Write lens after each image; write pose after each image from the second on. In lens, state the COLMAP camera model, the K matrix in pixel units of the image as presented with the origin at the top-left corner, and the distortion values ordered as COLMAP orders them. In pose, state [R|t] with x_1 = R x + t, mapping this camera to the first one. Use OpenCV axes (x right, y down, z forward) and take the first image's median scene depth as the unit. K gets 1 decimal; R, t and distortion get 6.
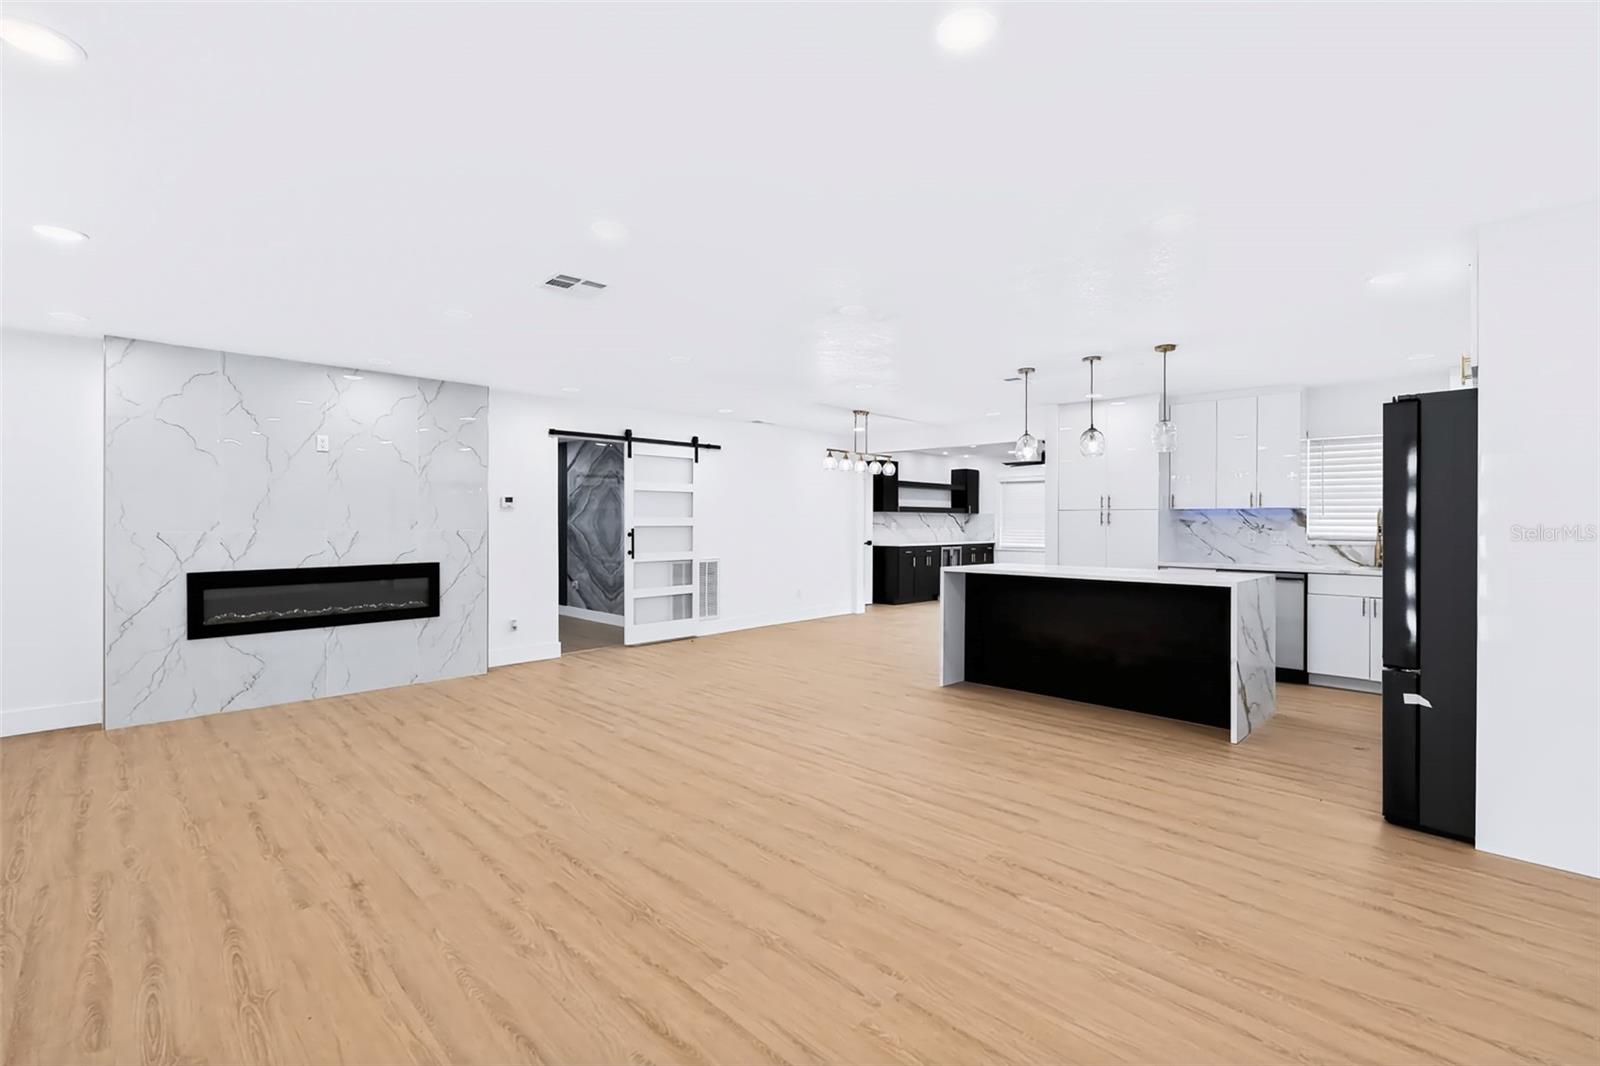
lens RADIAL K [[707.7, 0, 785.8], [0, 707.7, 521.1], [0, 0, 1]] dist [-0.003964, -0.000524]
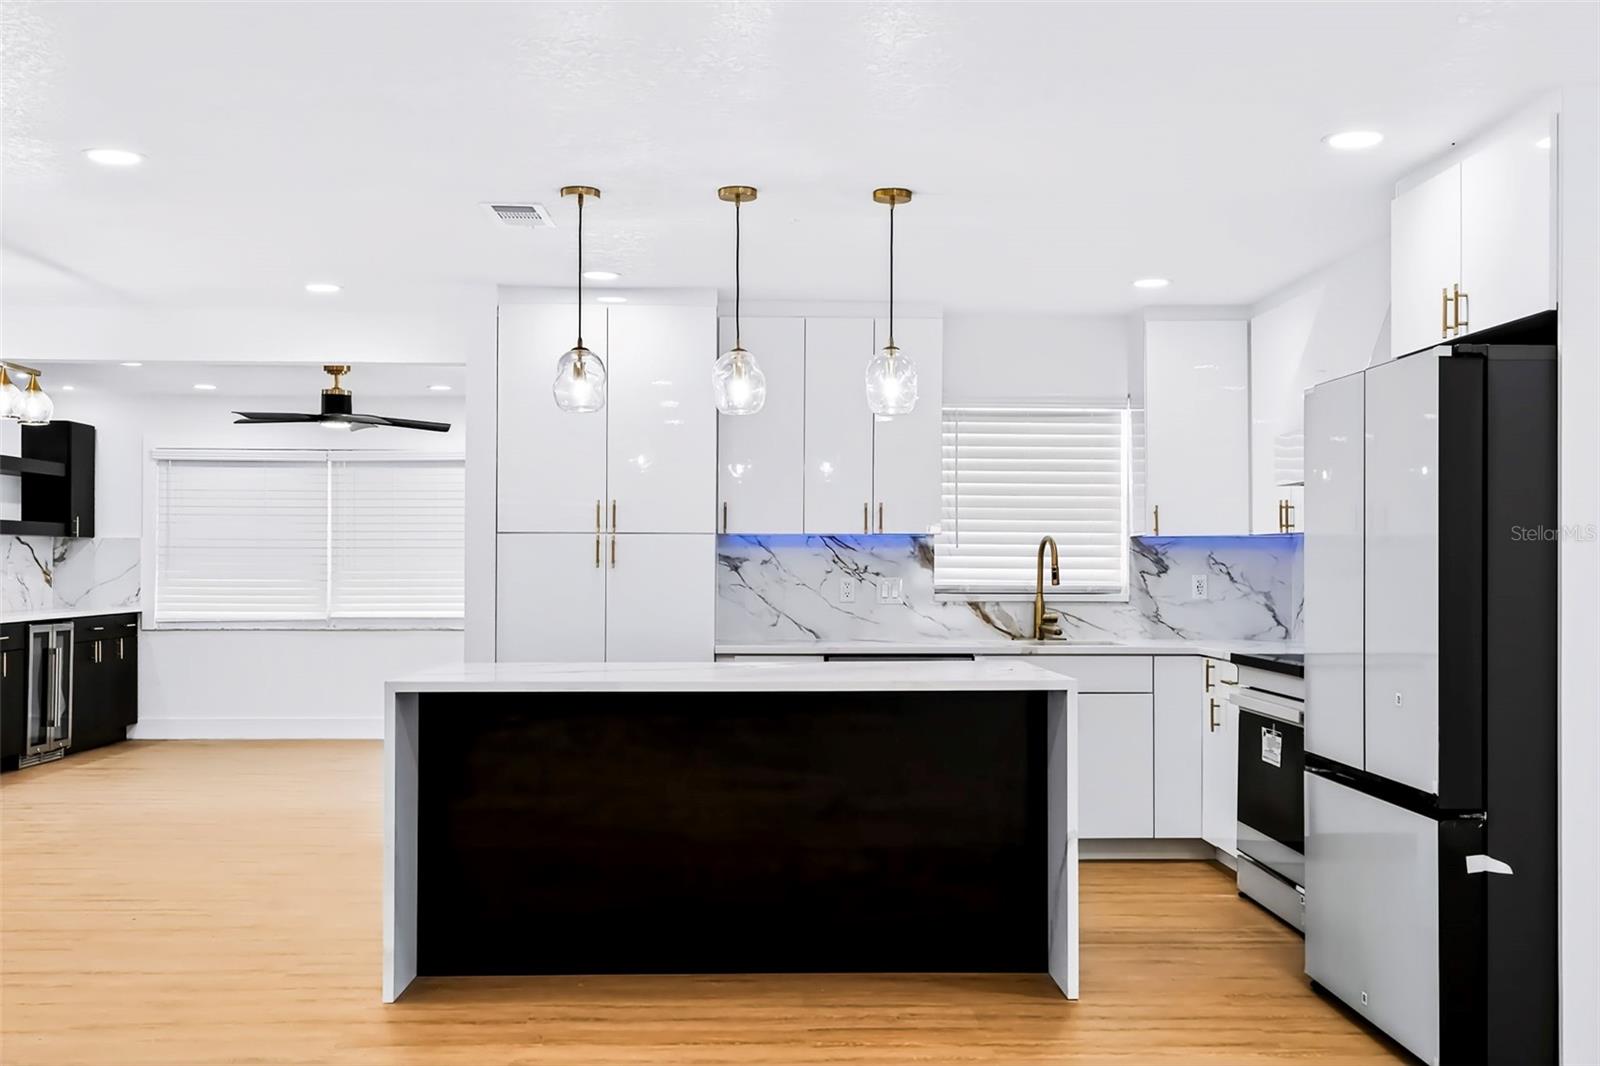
lens RADIAL K [[1576.4, 0, 794.2], [0, 1576.4, 542.2], [0, 0, 1]] dist [0.002498, -0.002126]
pose [[0.676677, 0.009263, 0.736222, -0.246871], [-0.002469, 0.999944, -0.010312, -0.000001], [-0.736276, 0.005160, 0.676662, 0.281905]]
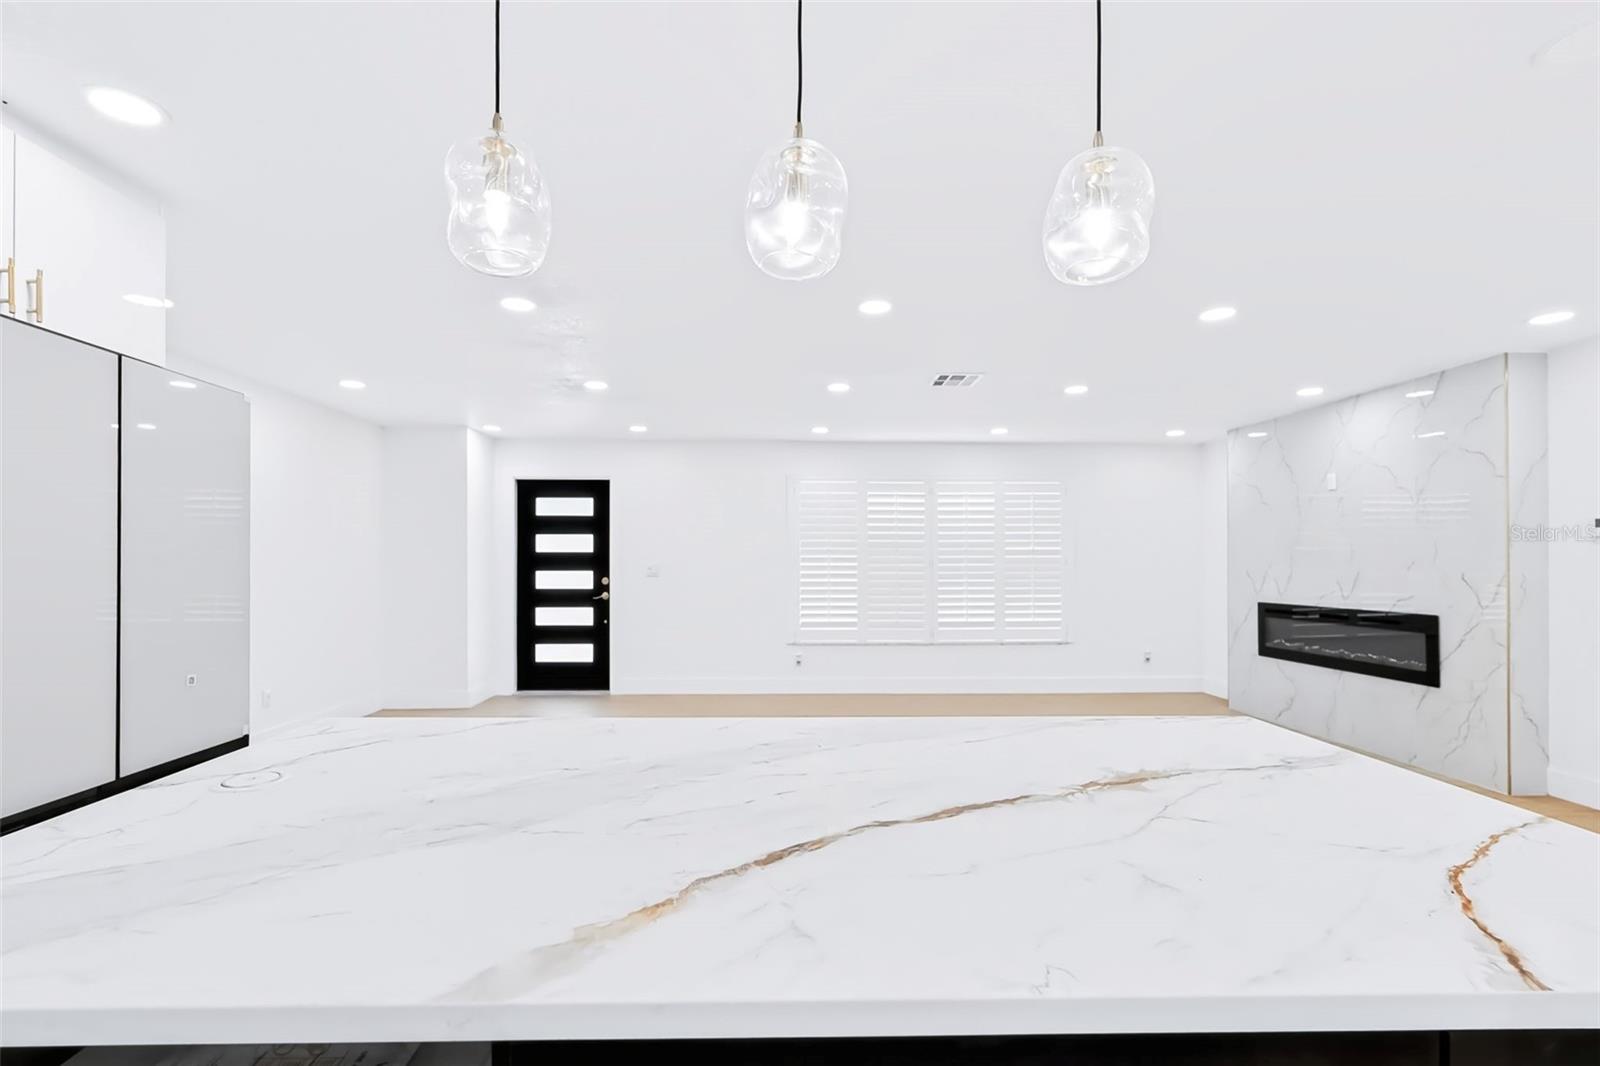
lens RADIAL K [[681.9, 0, 783.4], [0, 681.9, 558.2], [0, 0, 1]] dist [0.000482, 0.000095]
pose [[-0.672882, -0.004238, -0.739737, 0.548358], [-0.000025, 0.999984, -0.005706, 0.001728], [0.739749, -0.003821, -0.672872, 1.049816]]
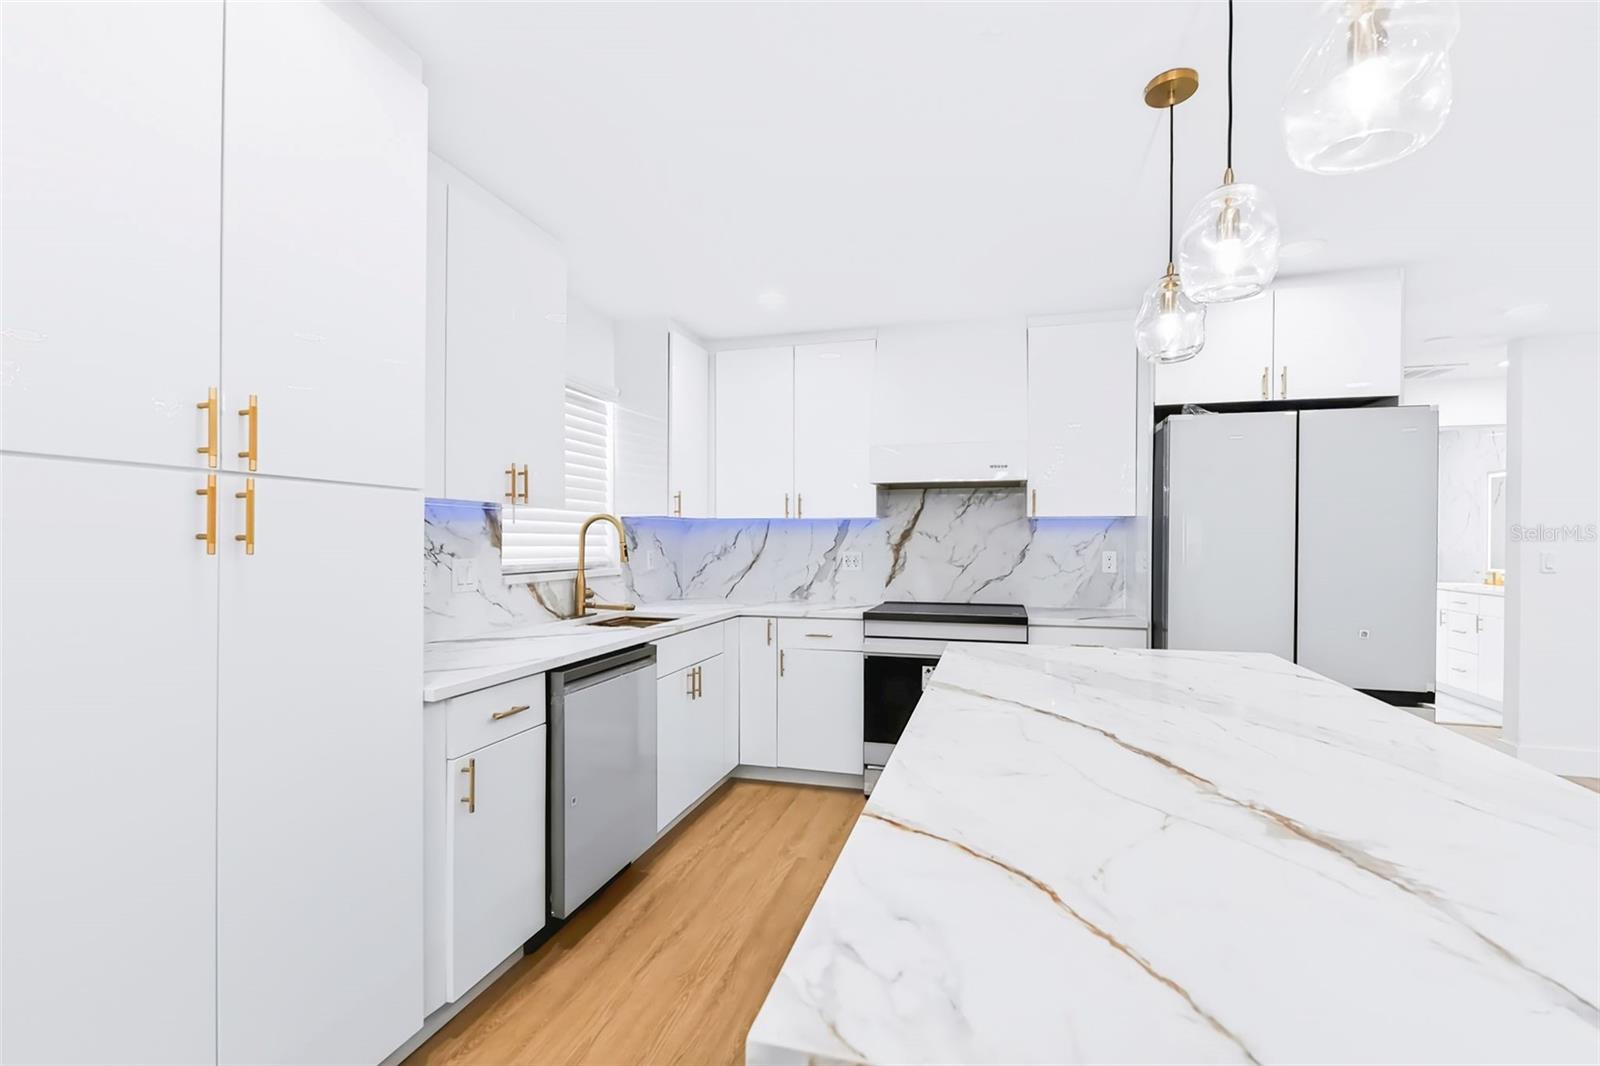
lens RADIAL K [[708.1, 0, 802.9], [0, 708.1, 541.3], [0, 0, 1]] dist [-0.000444, -0.000045]
pose [[-0.519738, -0.004765, 0.854312, 0.254256], [-0.006009, 0.999980, 0.001921, 0.001789], [-0.854305, -0.004135, -0.519756, 1.166556]]
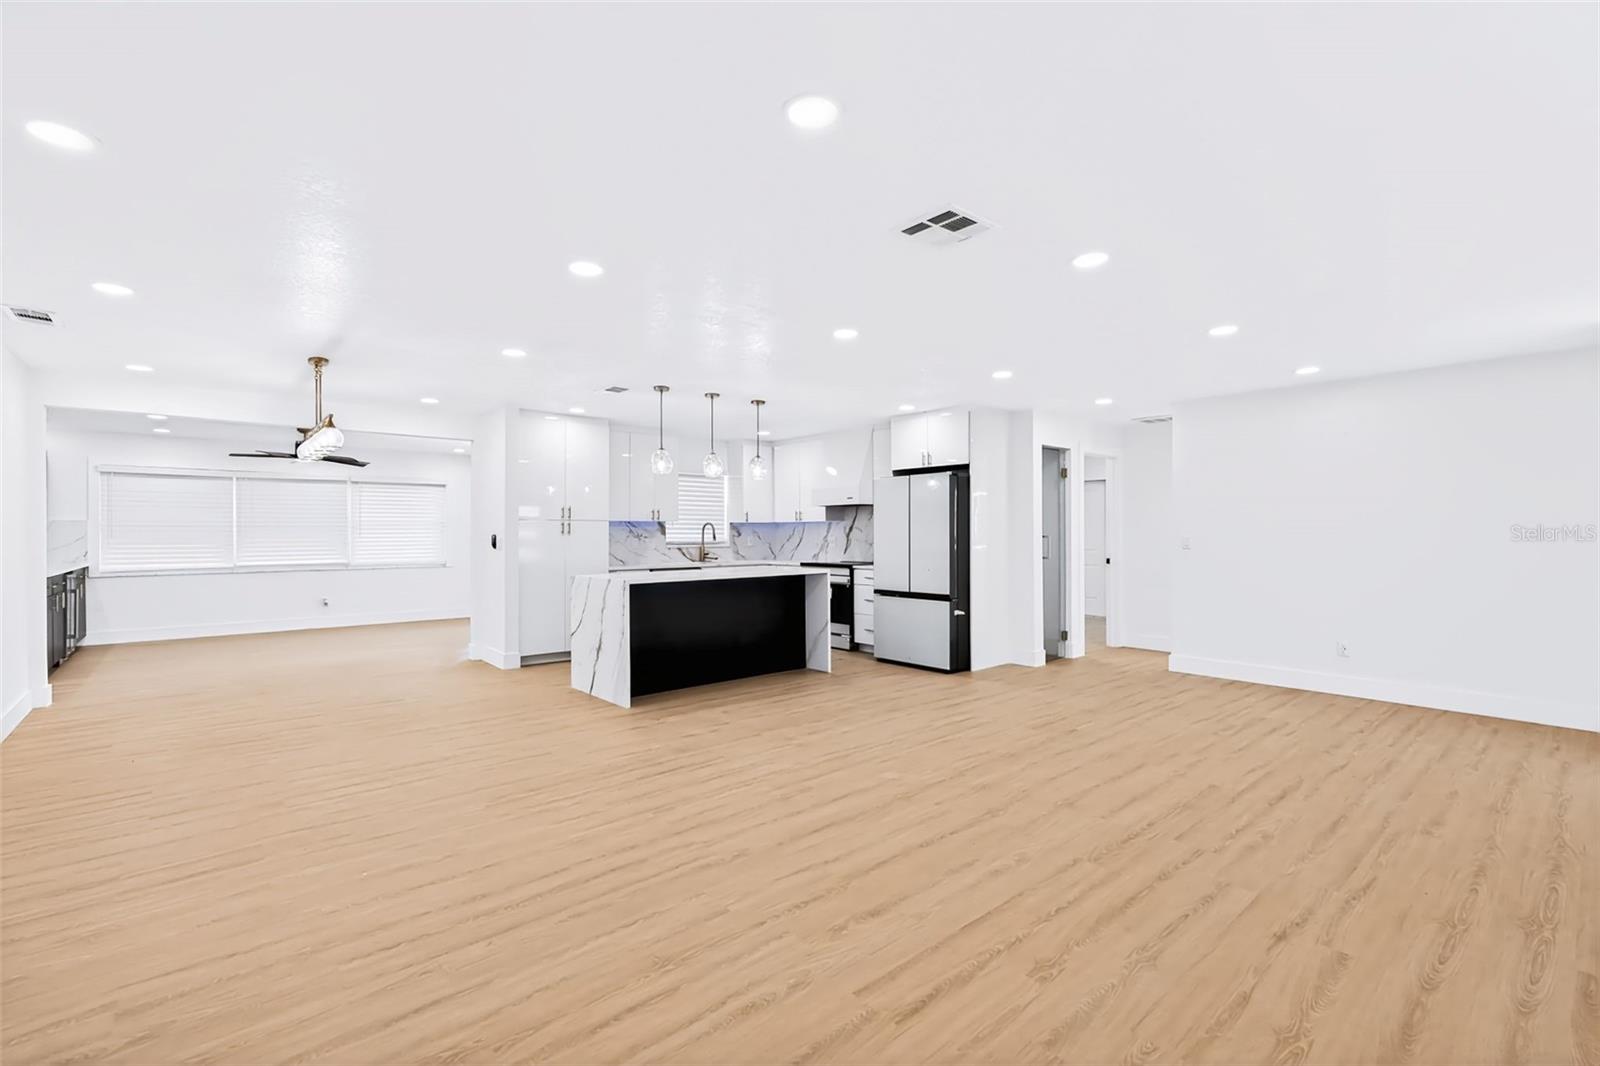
lens RADIAL K [[726.5, 0, 800.0], [0, 726.5, 533.0], [0, 0, 1]] dist [-0.011581, 0.000865]
pose [[0.045388, -0.000300, 0.998969, -0.722823], [0.001472, 0.999999, 0.000233, 0.004008], [-0.998968, 0.001460, 0.045388, 0.732745]]
